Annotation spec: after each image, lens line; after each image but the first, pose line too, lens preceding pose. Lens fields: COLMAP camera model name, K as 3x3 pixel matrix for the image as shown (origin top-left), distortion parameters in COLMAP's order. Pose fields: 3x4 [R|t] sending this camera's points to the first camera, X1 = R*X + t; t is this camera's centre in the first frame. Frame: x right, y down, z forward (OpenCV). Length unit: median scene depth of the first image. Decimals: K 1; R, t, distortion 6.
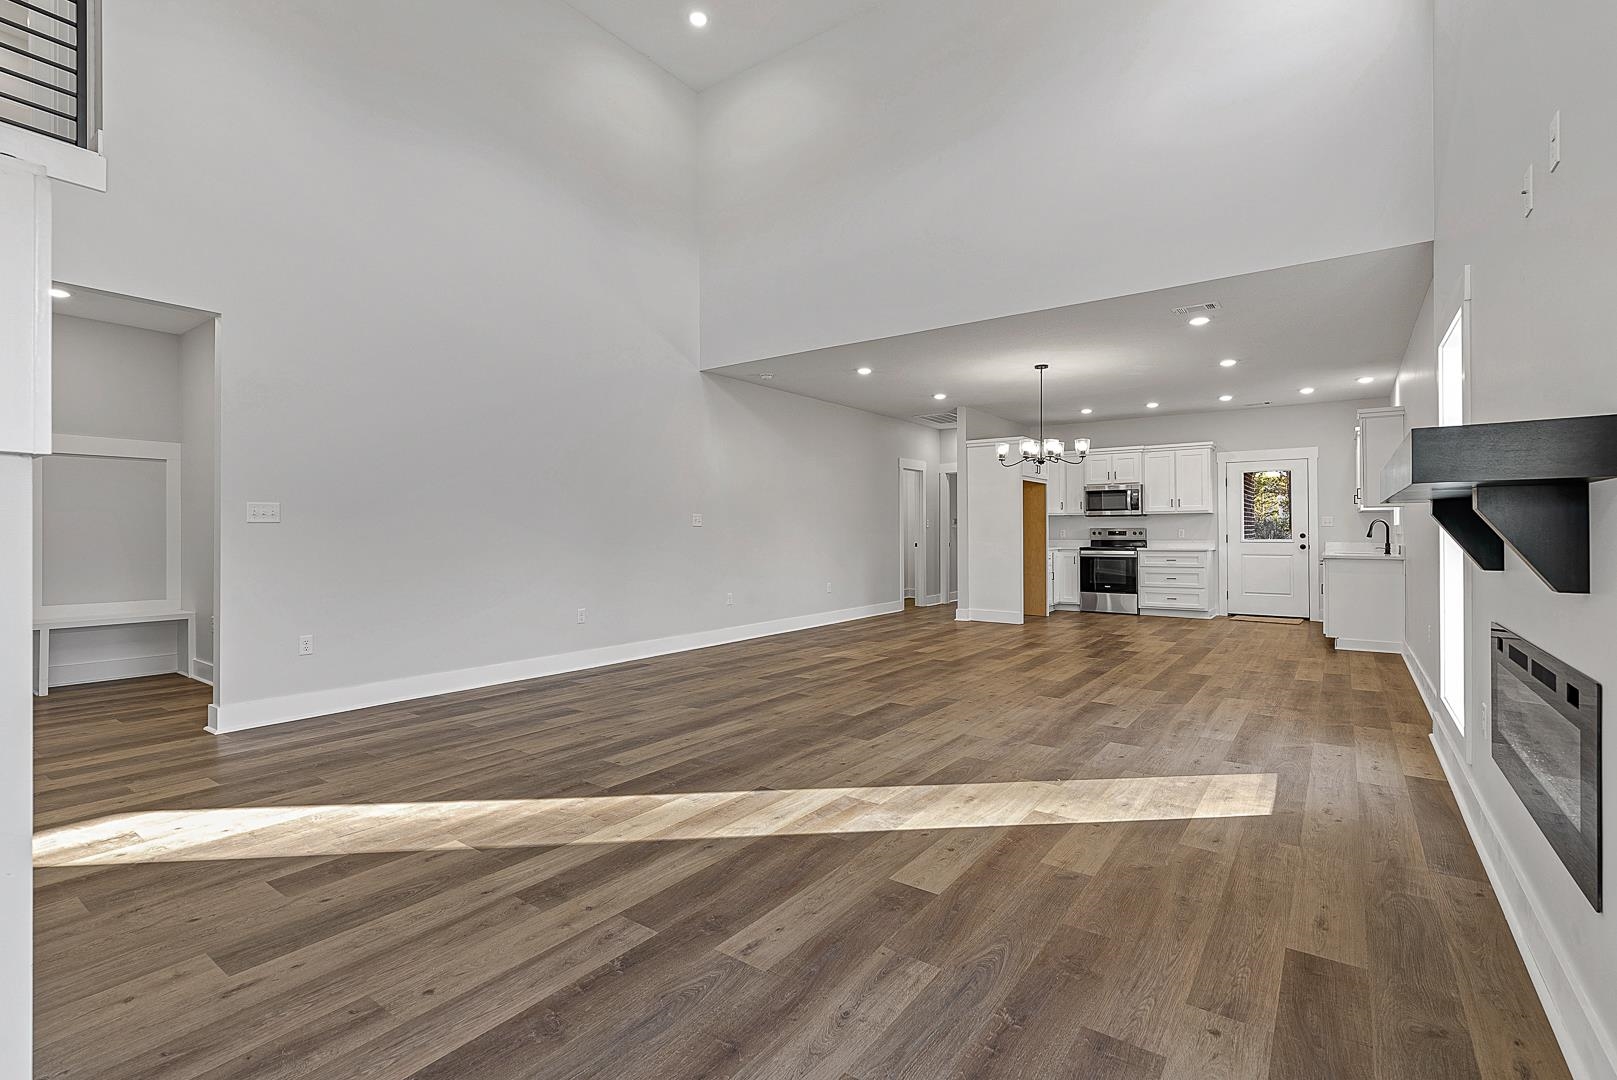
lens RADIAL K [[747.6, 0, 812.6], [0, 747.6, 528.4], [0, 0, 1]] dist [-0.008813, 0.001915]
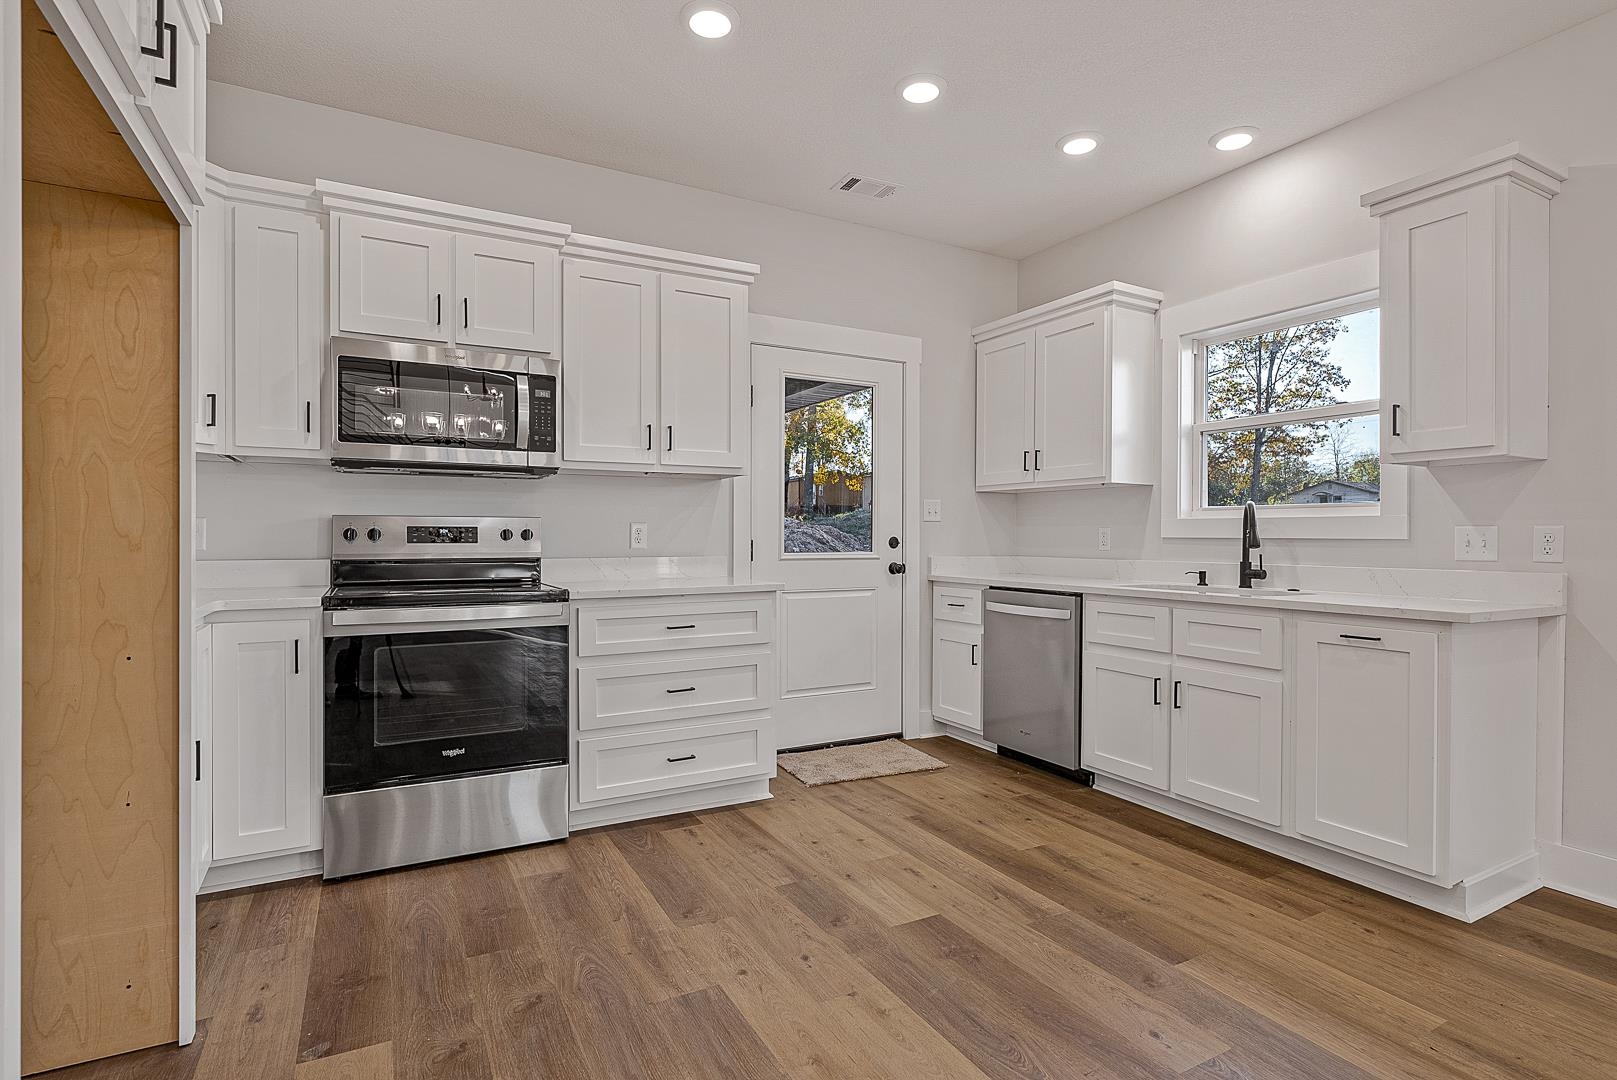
lens RADIAL K [[800.6, 0, 814.7], [0, 800.6, 540.9], [0, 0, 1]] dist [-0.003049, -0.000429]
pose [[0.427095, -0.003654, 0.904199, 0.293639], [-0.009802, 0.999914, 0.008670, 0.007093], [-0.904154, -0.012566, 0.427023, 1.102268]]
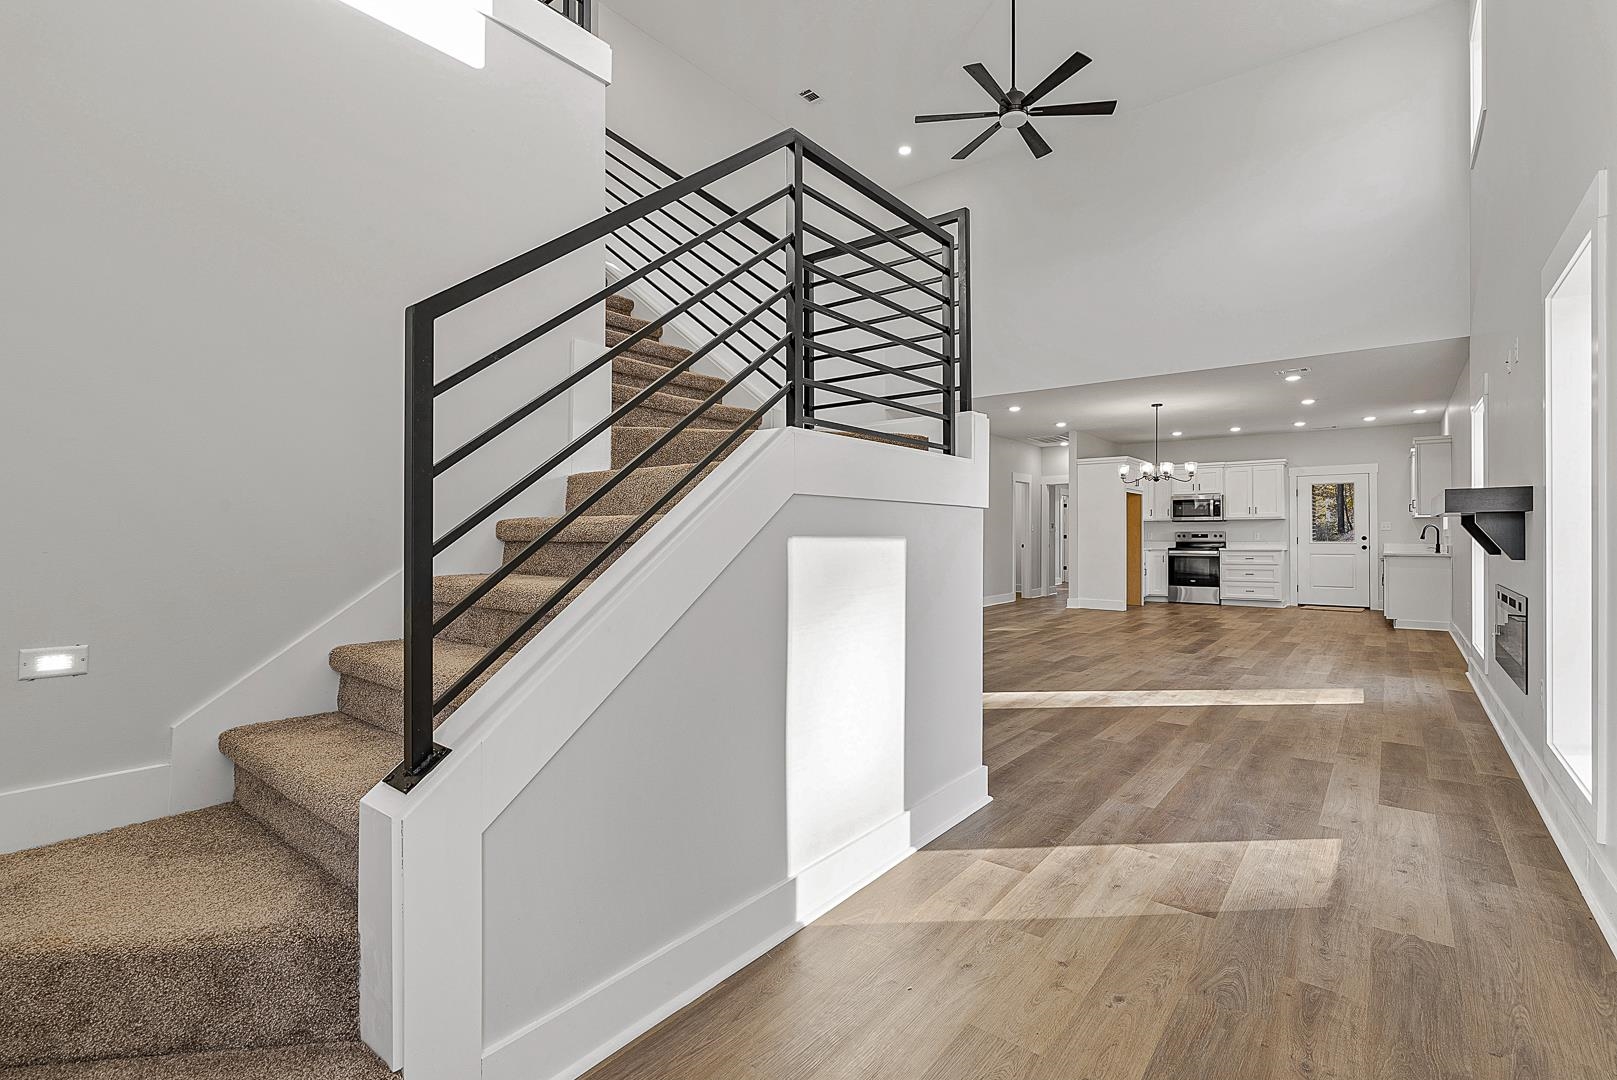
lens RADIAL K [[747.6, 0, 805.1], [0, 747.6, 535.9], [0, 0, 1]] dist [-0.008813, 0.001915]
pose [[0.998805, -0.000046, -0.048883, -0.230622], [0.000310, 0.999985, 0.005400, -0.000381], [0.048882, -0.005408, 0.998790, -0.303289]]
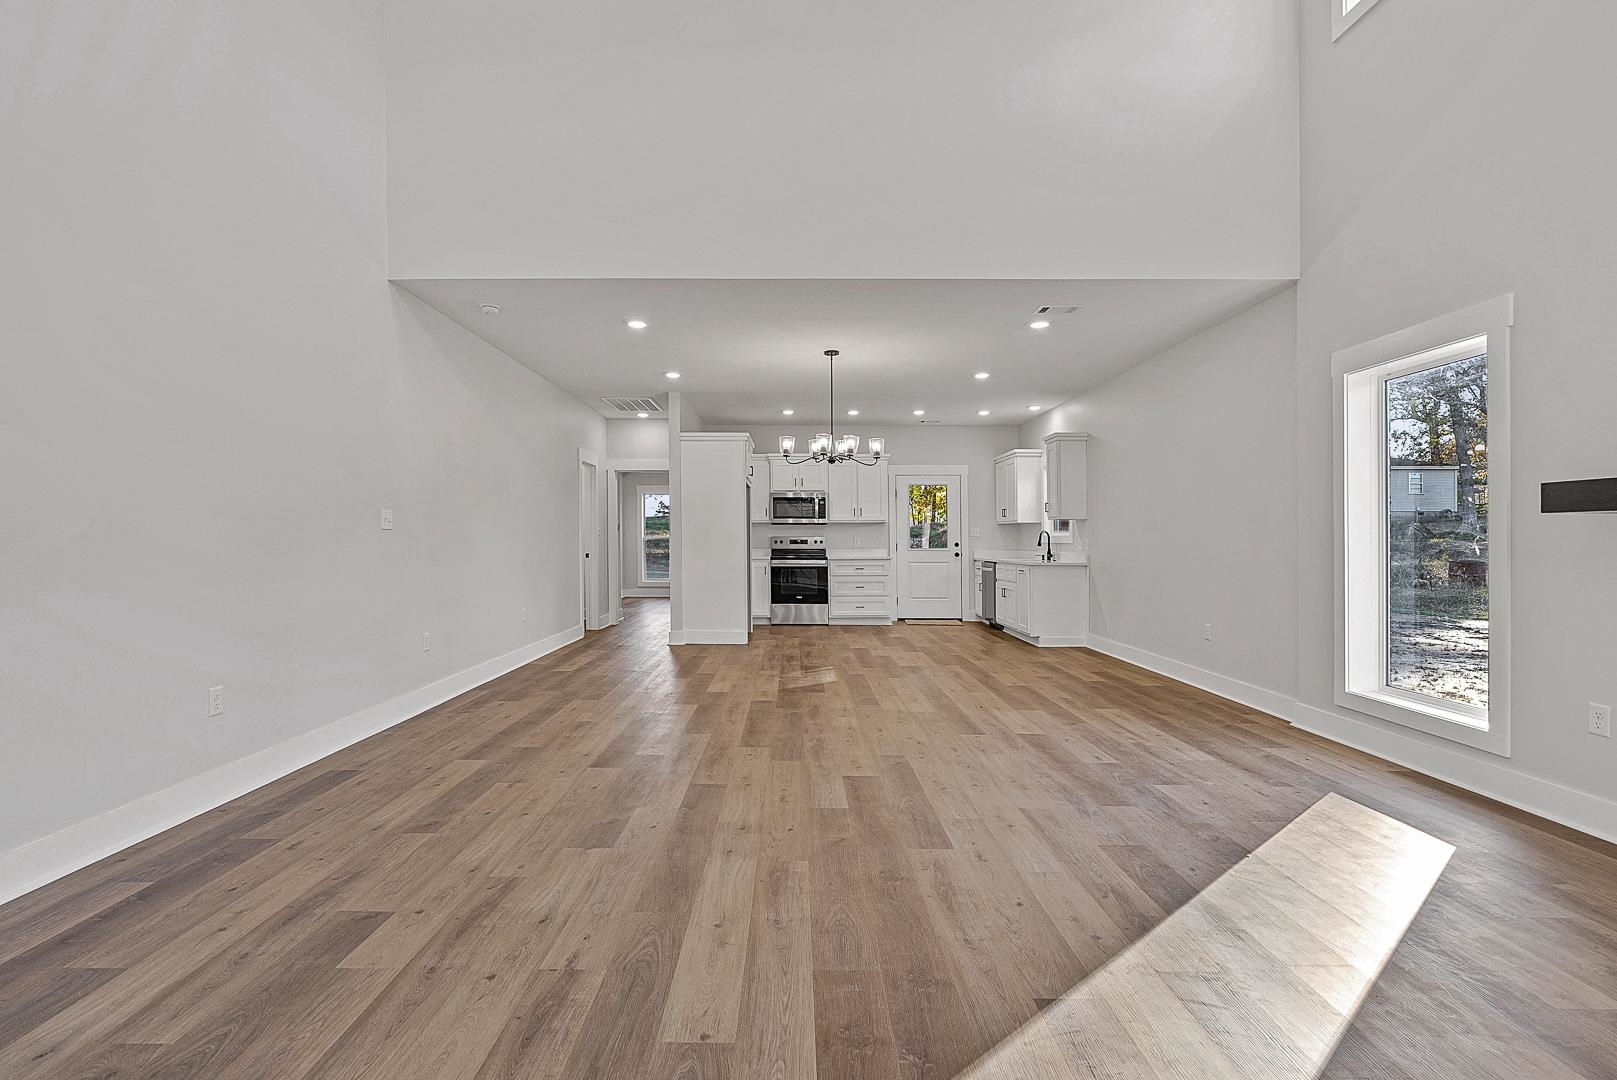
lens RADIAL K [[747.6, 0, 784.3], [0, 747.6, 535.0], [0, 0, 1]] dist [-0.008813, 0.001915]
pose [[0.820553, 0.006842, 0.571529, -0.247166], [-0.004734, 0.999975, -0.005174, 0.003368], [-0.571551, 0.001540, 0.820565, 0.303797]]
